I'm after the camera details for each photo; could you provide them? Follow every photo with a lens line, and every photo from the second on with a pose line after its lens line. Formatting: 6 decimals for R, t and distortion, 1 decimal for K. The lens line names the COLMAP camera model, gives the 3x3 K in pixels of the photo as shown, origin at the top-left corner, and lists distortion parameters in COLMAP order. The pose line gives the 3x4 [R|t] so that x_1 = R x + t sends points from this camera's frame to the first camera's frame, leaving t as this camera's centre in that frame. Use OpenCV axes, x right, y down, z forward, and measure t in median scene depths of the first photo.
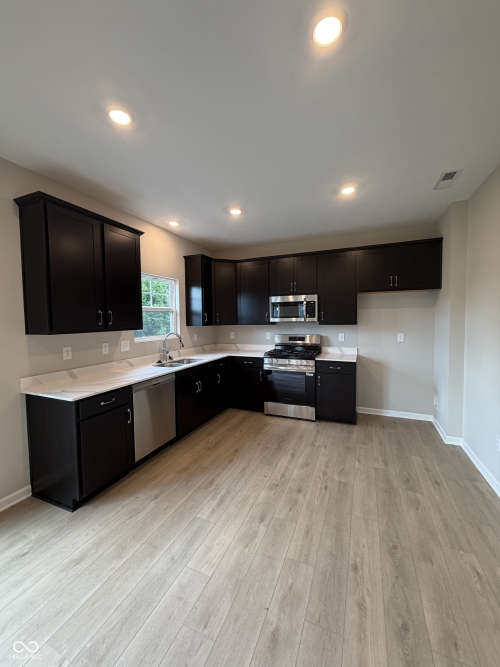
lens RADIAL K [[266.0, 0, 248.8], [0, 266.0, 331.2], [0, 0, 1]] dist [-0.001271, 0.000544]
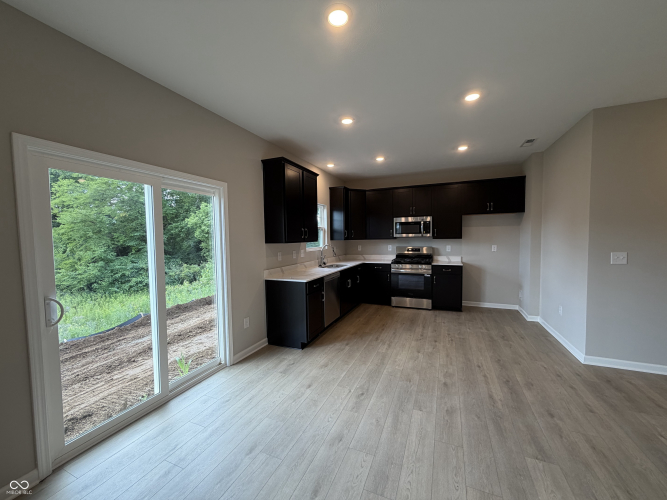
lens RADIAL K [[266.0, 0, 330.7], [0, 266.0, 251.1], [0, 0, 1]] dist [-0.001271, 0.000544]
pose [[0.999991, -0.003169, -0.002673, -0.285755], [0.003181, 0.999985, 0.004527, 0.033764], [0.002658, -0.004535, 0.999986, -0.390522]]
